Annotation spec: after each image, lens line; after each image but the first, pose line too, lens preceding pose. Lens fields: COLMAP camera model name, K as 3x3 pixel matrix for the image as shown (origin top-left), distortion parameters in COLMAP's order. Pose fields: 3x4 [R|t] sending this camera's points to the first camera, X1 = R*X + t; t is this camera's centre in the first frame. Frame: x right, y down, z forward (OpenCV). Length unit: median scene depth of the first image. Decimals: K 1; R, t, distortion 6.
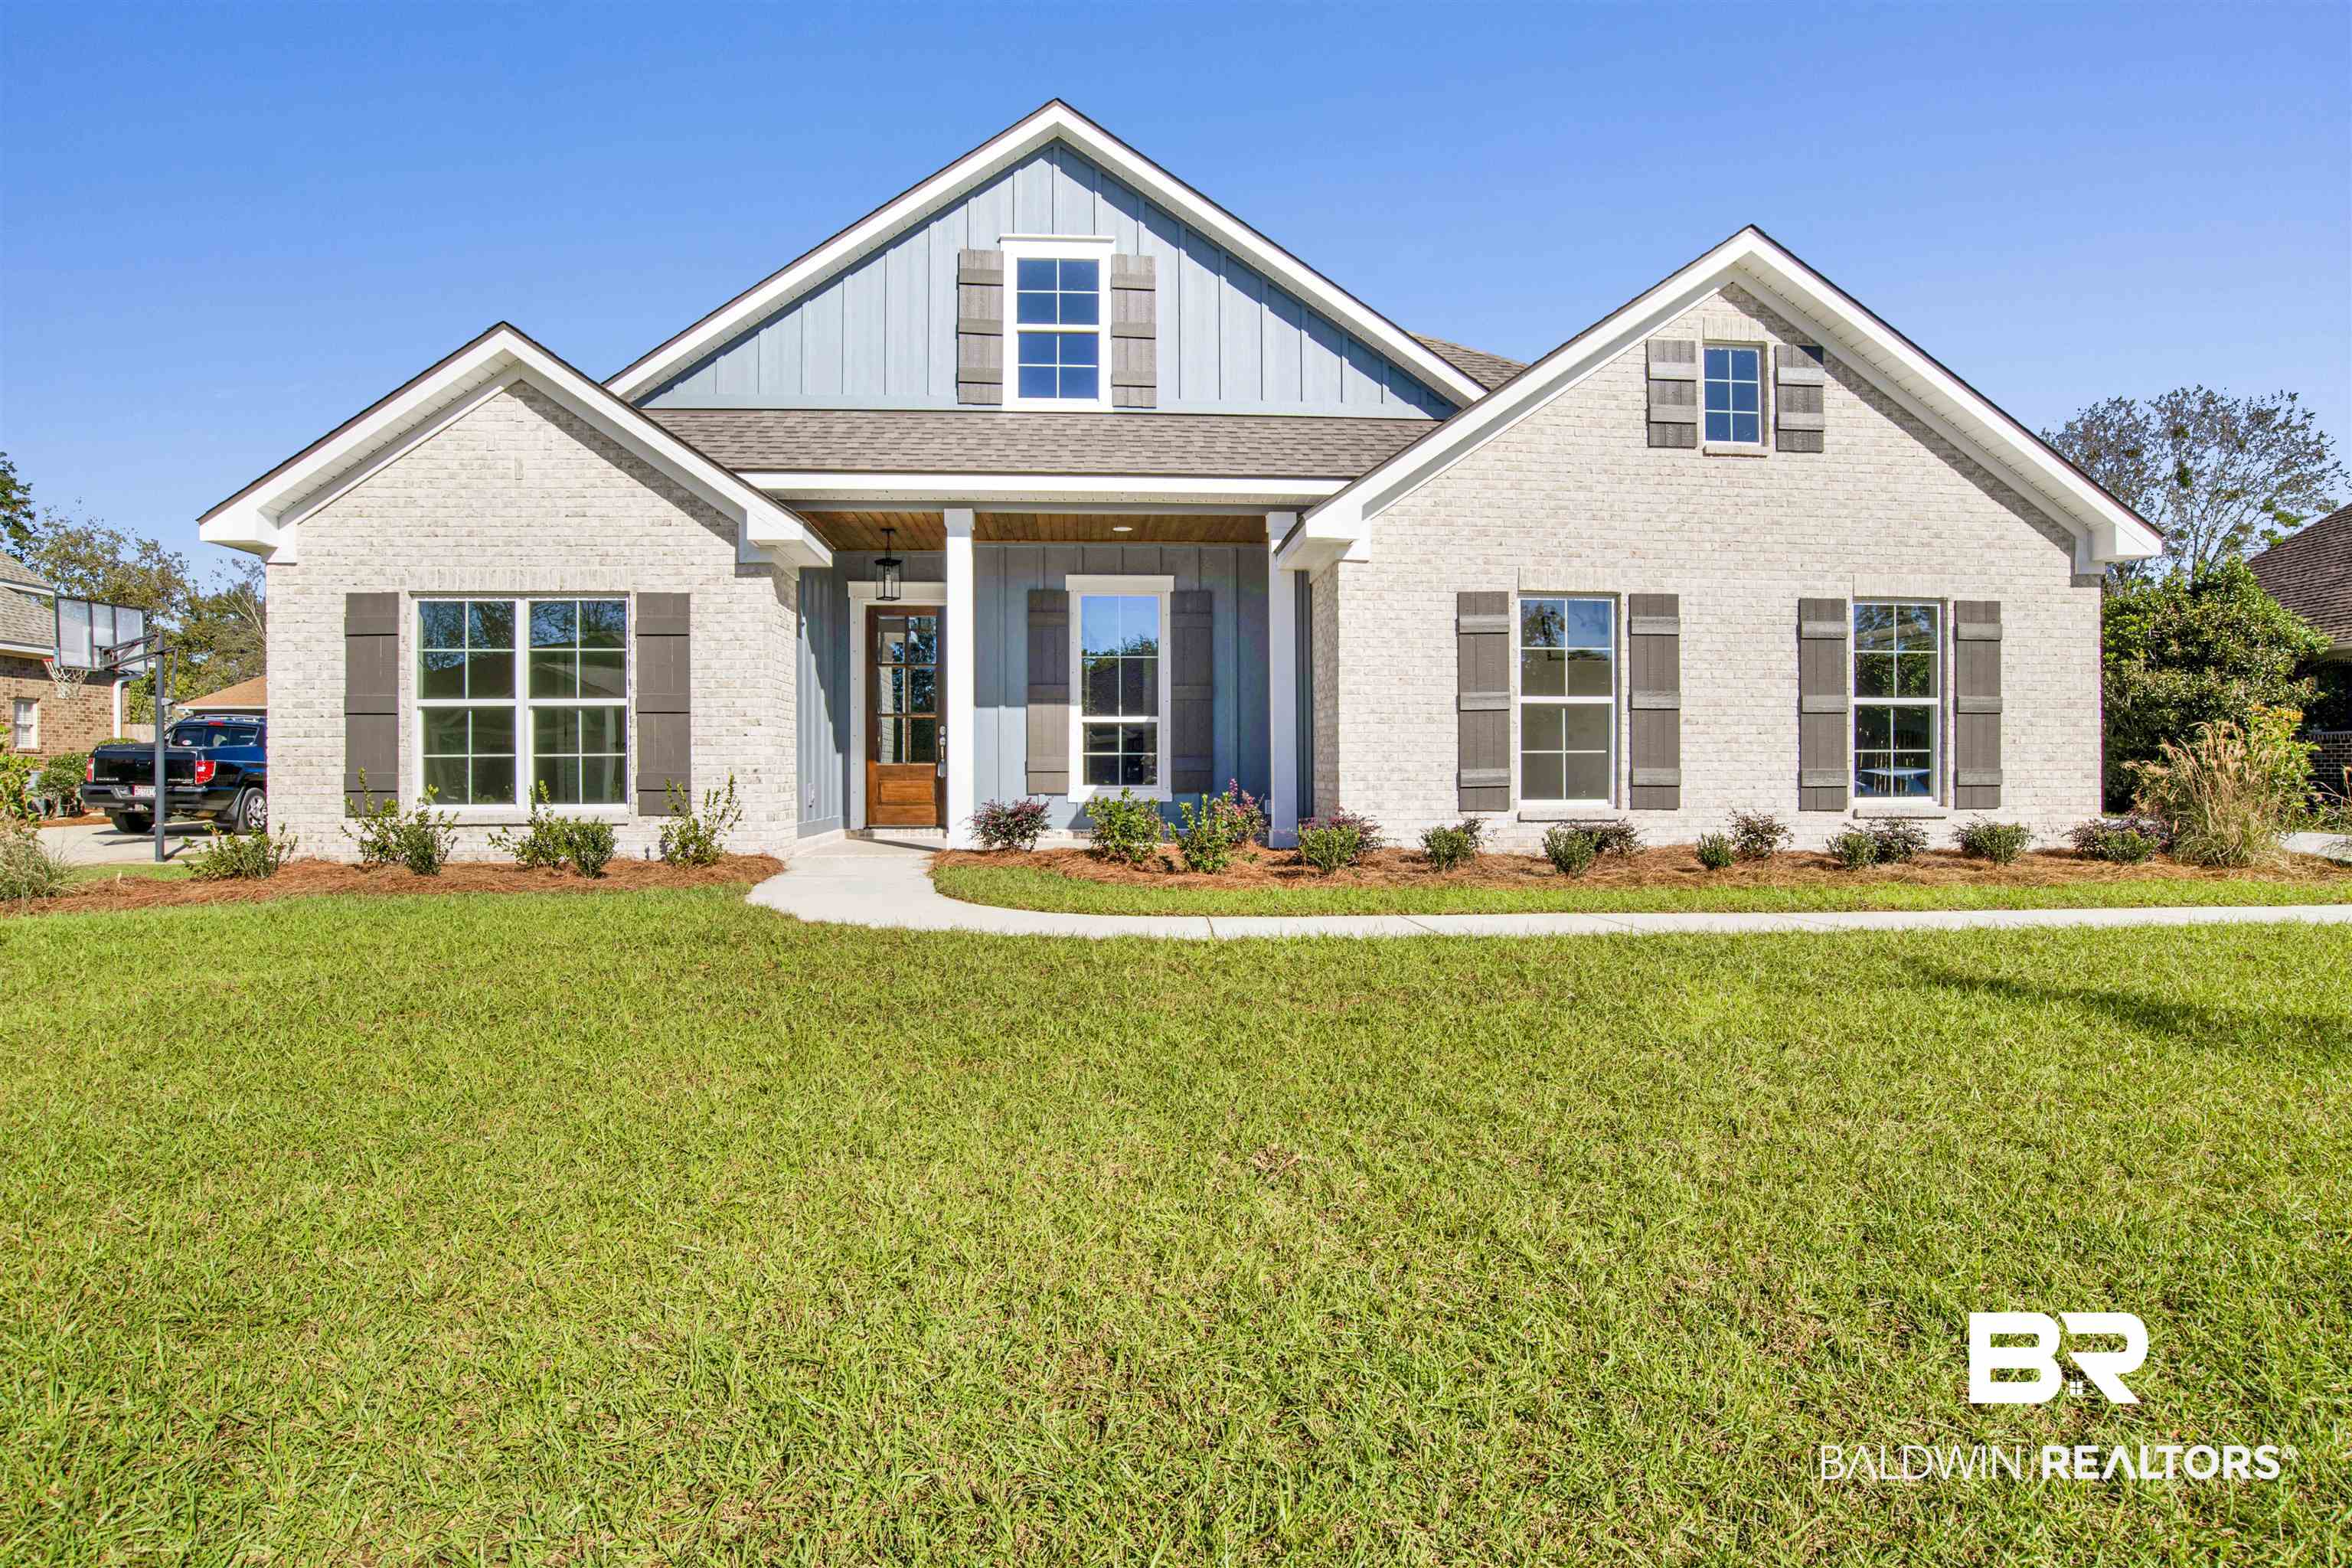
lens RADIAL K [[1262.3, 0, 1164.3], [0, 1262.3, 787.2], [0, 0, 1]] dist [-0.072980, 0.027660]
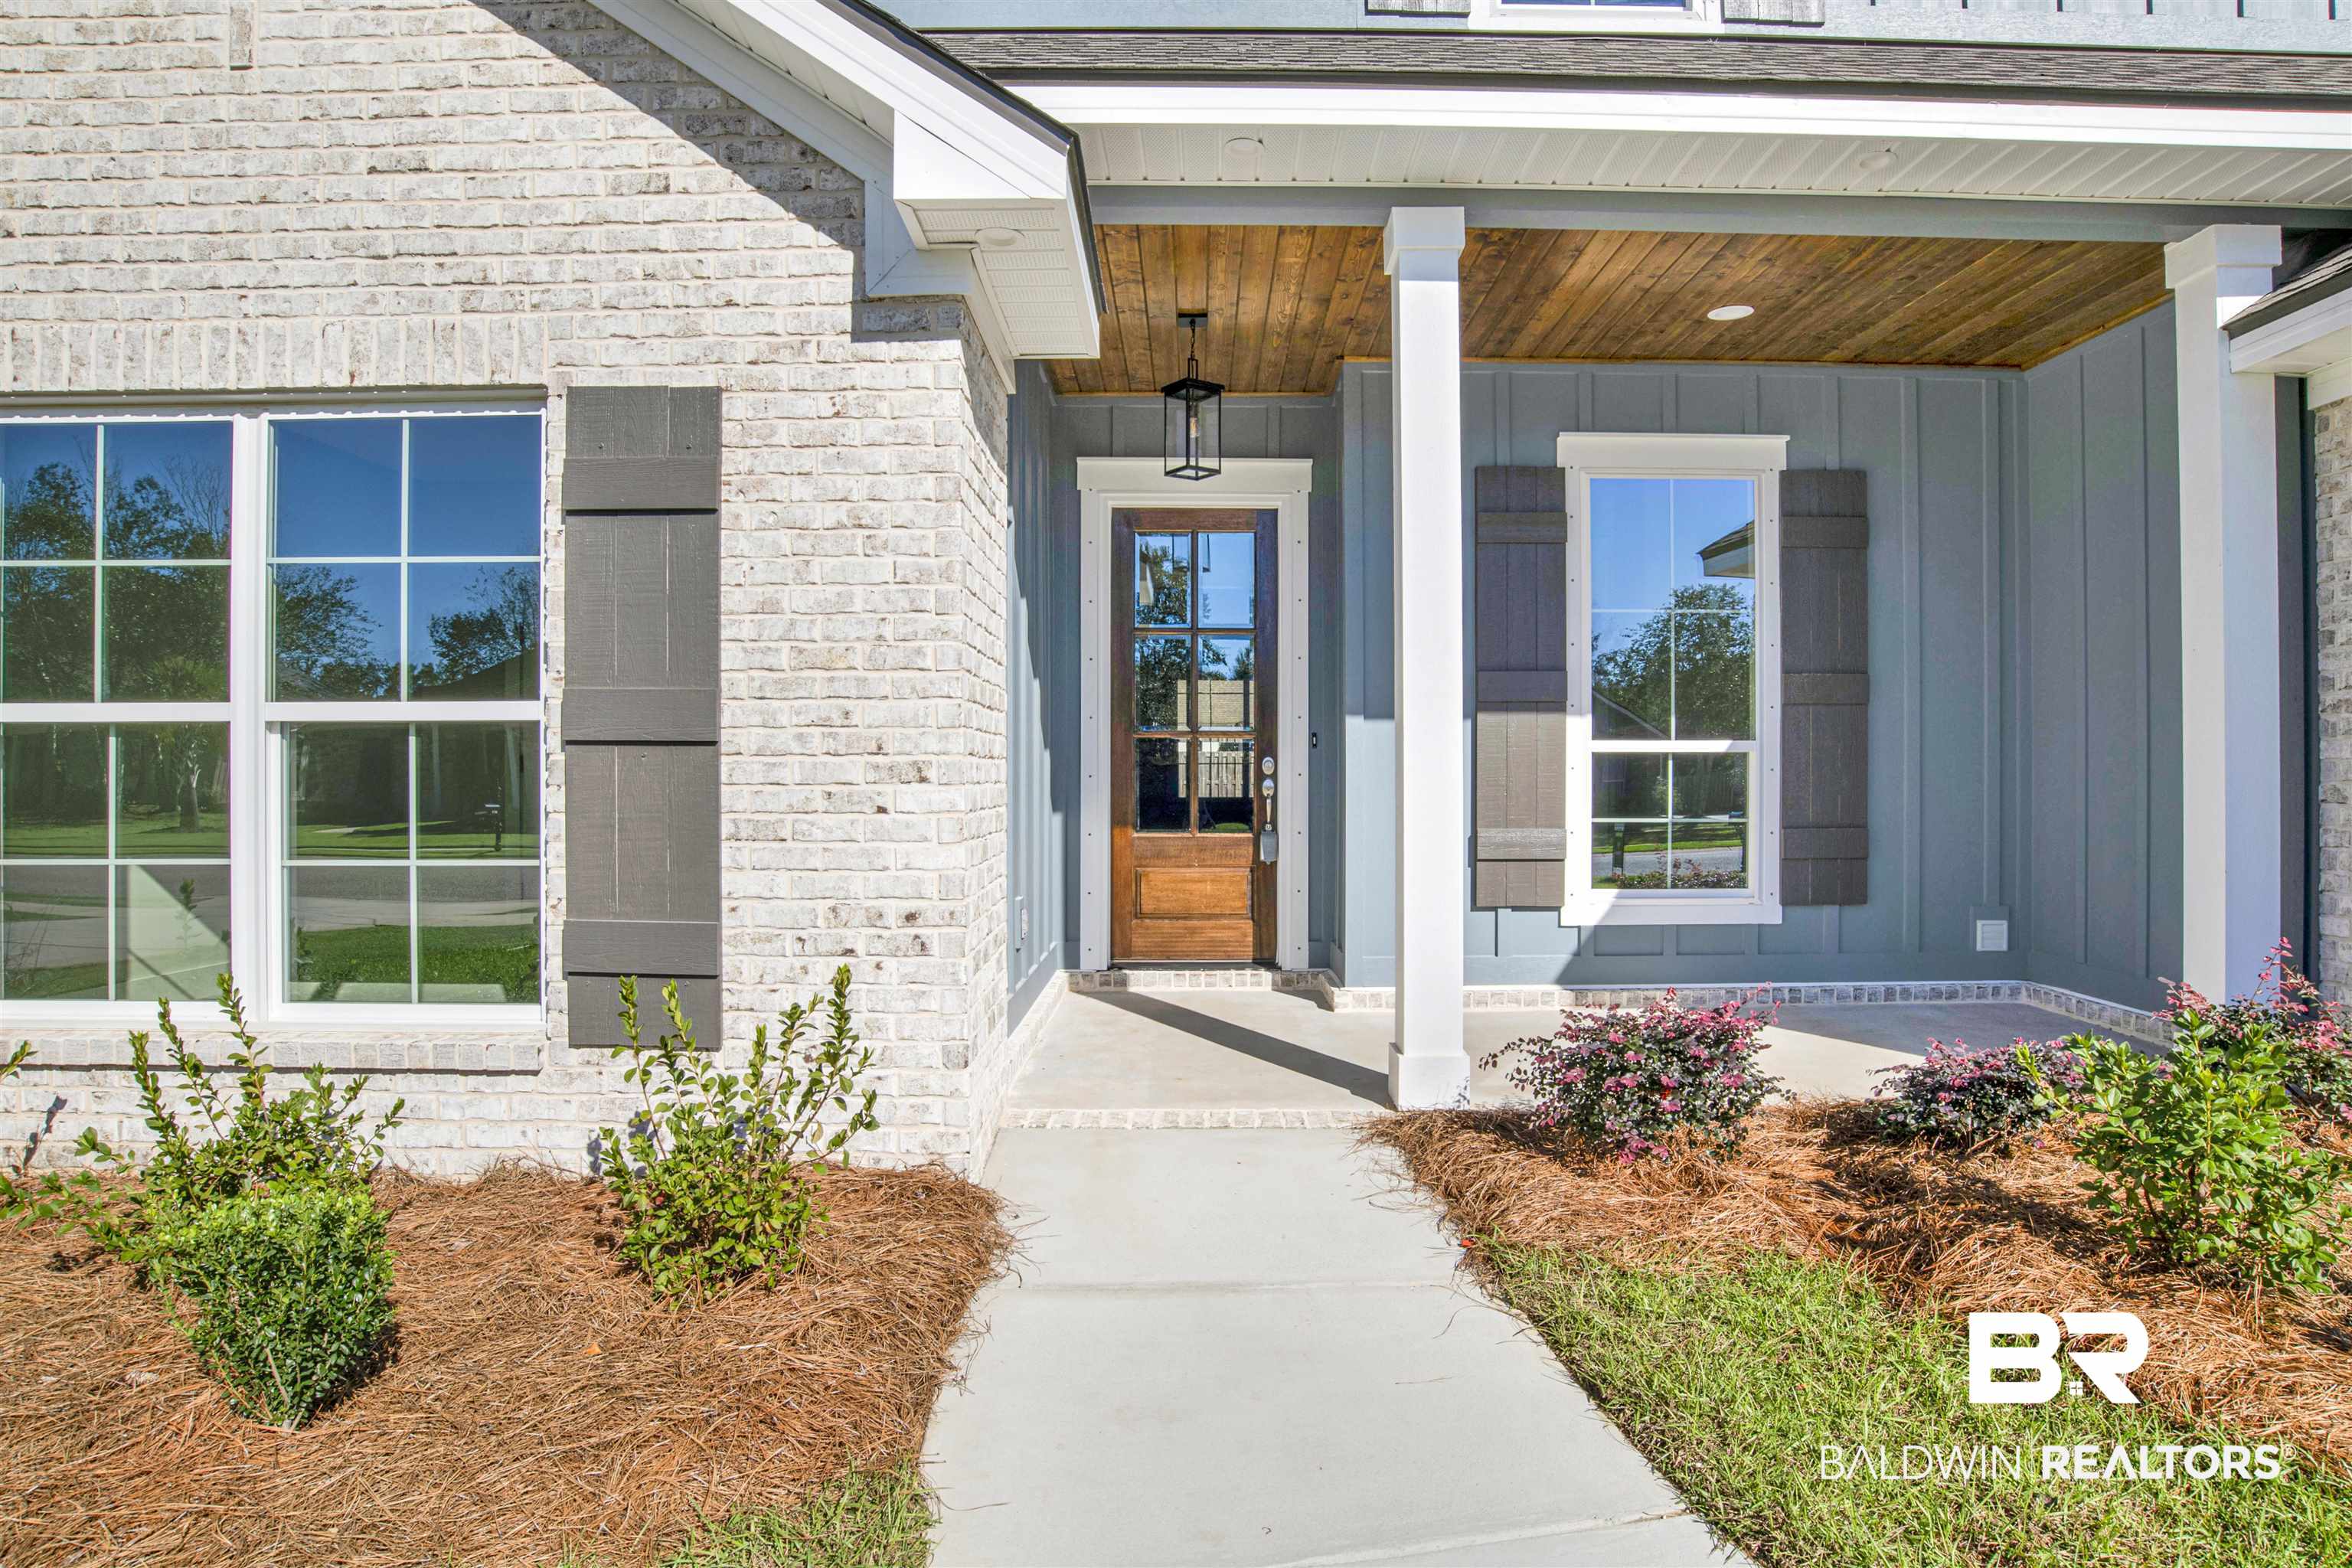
lens RADIAL K [[1300.6, 0, 1174.9], [0, 1300.6, 783.3], [0, 0, 1]] dist [-0.048384, 0.006082]
pose [[0.997119, 0.003956, -0.075751, -0.226707], [-0.004354, 0.999978, -0.005098, -0.046694], [0.075729, 0.005413, 0.997114, 0.650647]]
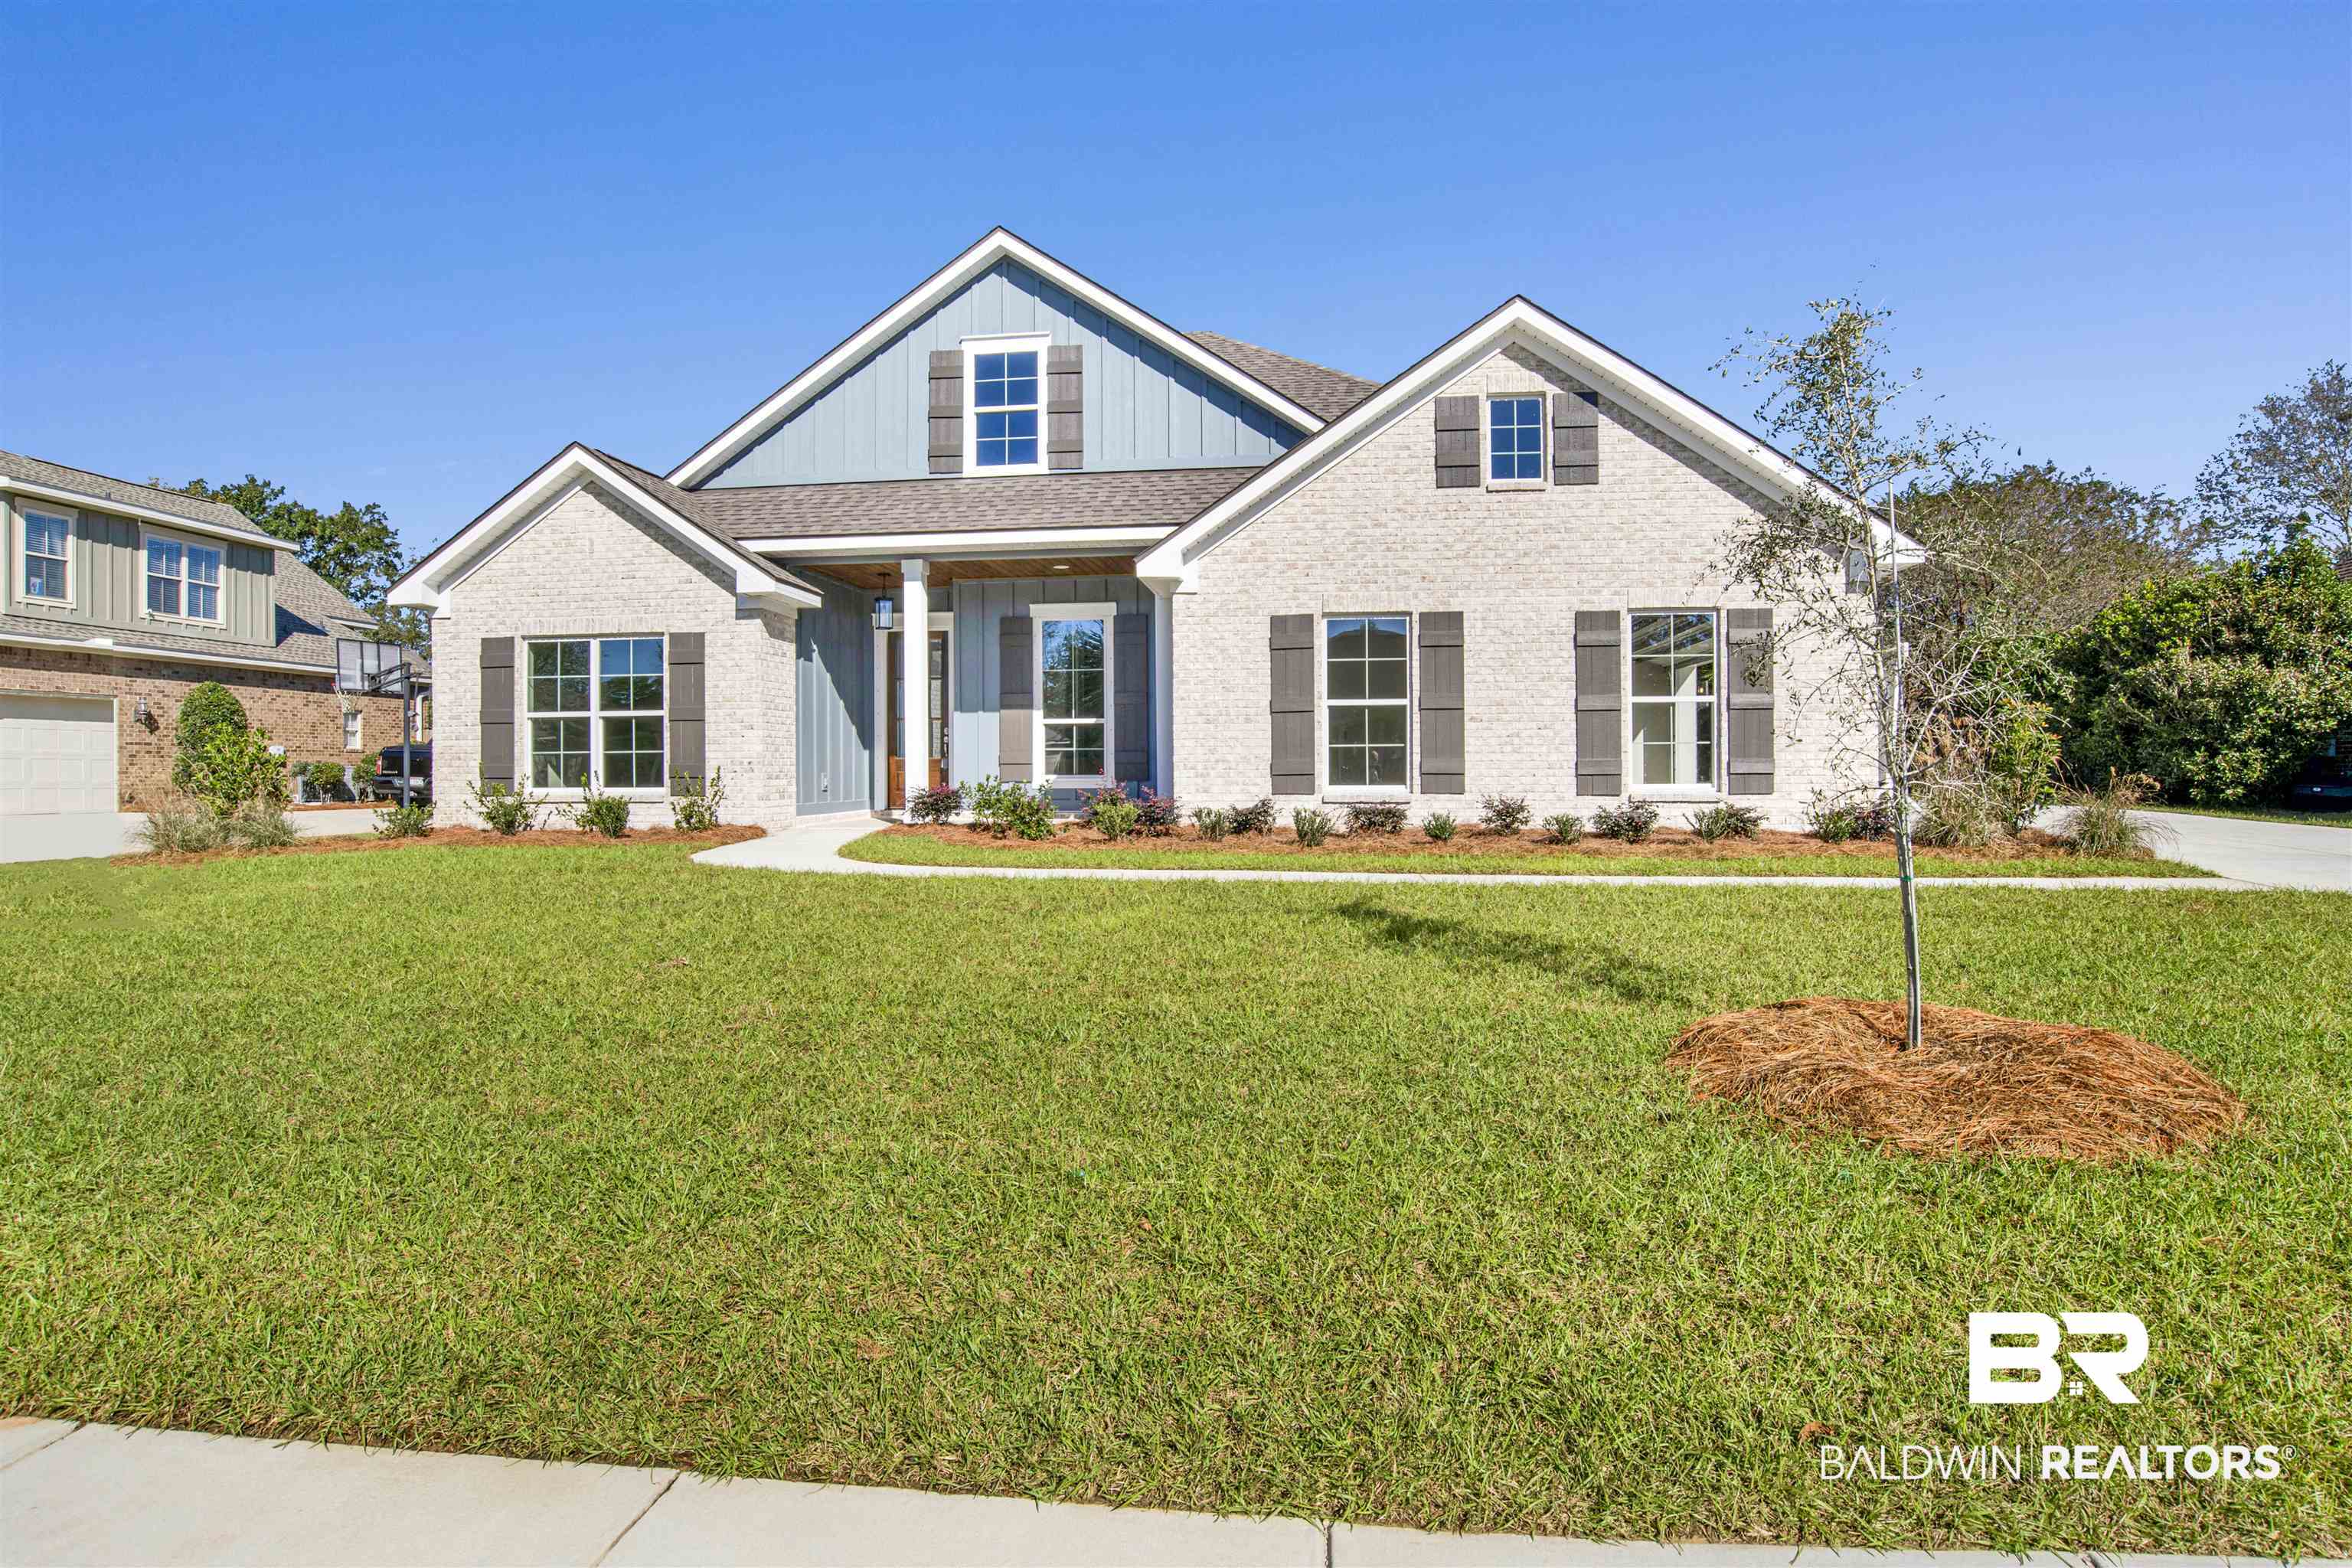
lens RADIAL K [[1262.3, 0, 1181.3], [0, 1262.3, 783.1], [0, 0, 1]] dist [-0.072980, 0.027660]
pose [[0.979182, 0.000846, -0.202982, 0.396972], [-0.001006, 0.999999, -0.000689, 0.009083], [0.202981, 0.000878, 0.979182, -0.221930]]
